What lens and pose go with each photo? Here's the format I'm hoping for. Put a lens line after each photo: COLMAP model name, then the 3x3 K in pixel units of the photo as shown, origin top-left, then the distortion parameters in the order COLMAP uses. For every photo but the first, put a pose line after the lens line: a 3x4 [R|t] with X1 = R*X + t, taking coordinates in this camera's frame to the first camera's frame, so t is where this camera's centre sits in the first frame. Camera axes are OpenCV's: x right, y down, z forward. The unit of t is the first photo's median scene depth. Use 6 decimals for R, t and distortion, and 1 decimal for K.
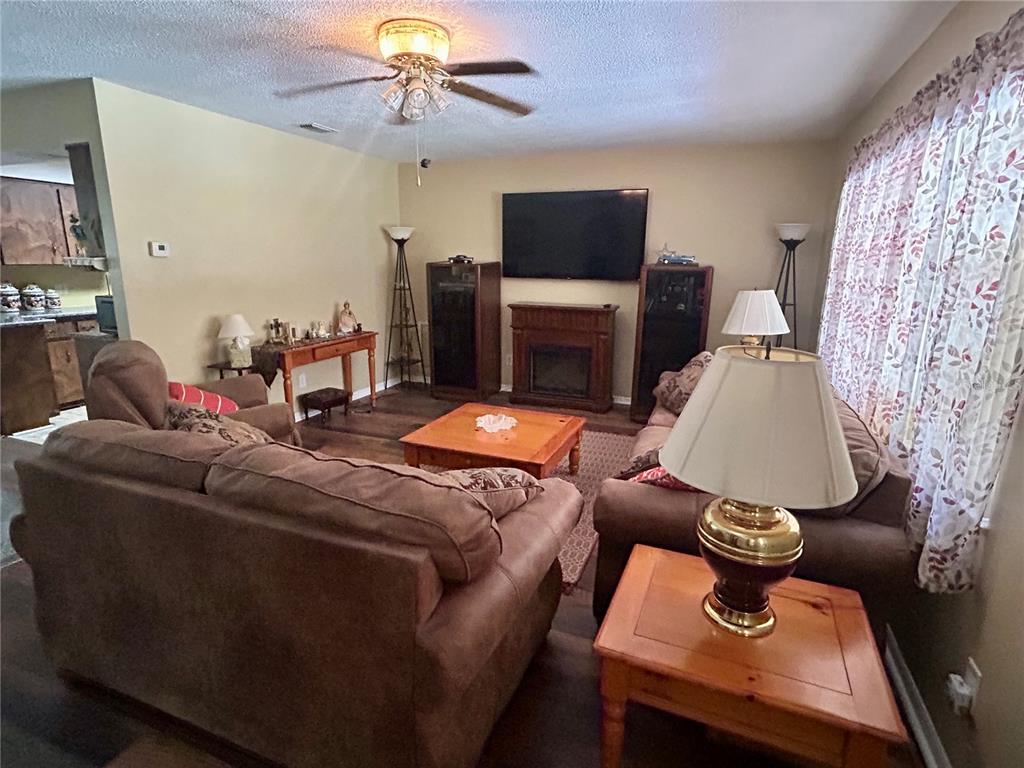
lens RADIAL K [[569.9, 0, 512.0], [0, 569.9, 384.0], [0, 0, 1]] dist [0.001424, 0.002105]
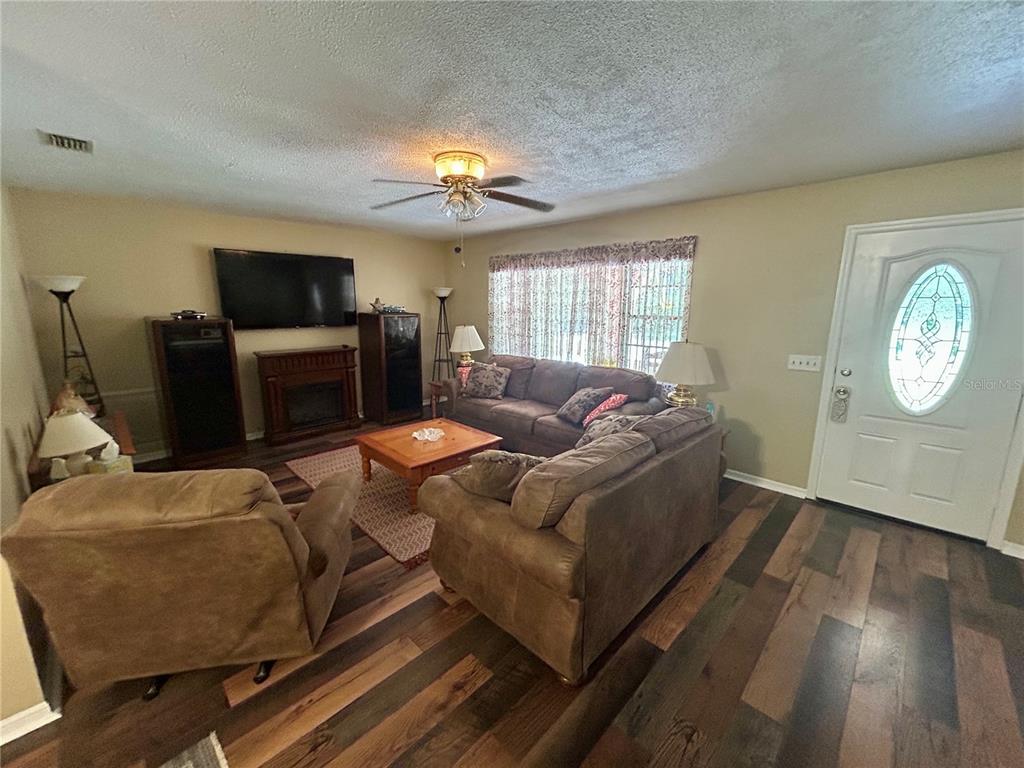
lens RADIAL K [[414.2, 0, 512.0], [0, 414.2, 384.0], [0, 0, 1]] dist [0.001454, 0.000121]
pose [[0.407191, -0.182506, 0.894923, -0.533816], [0.213071, 0.971778, 0.101232, -0.068356], [-0.888142, 0.149461, 0.434586, 0.268899]]
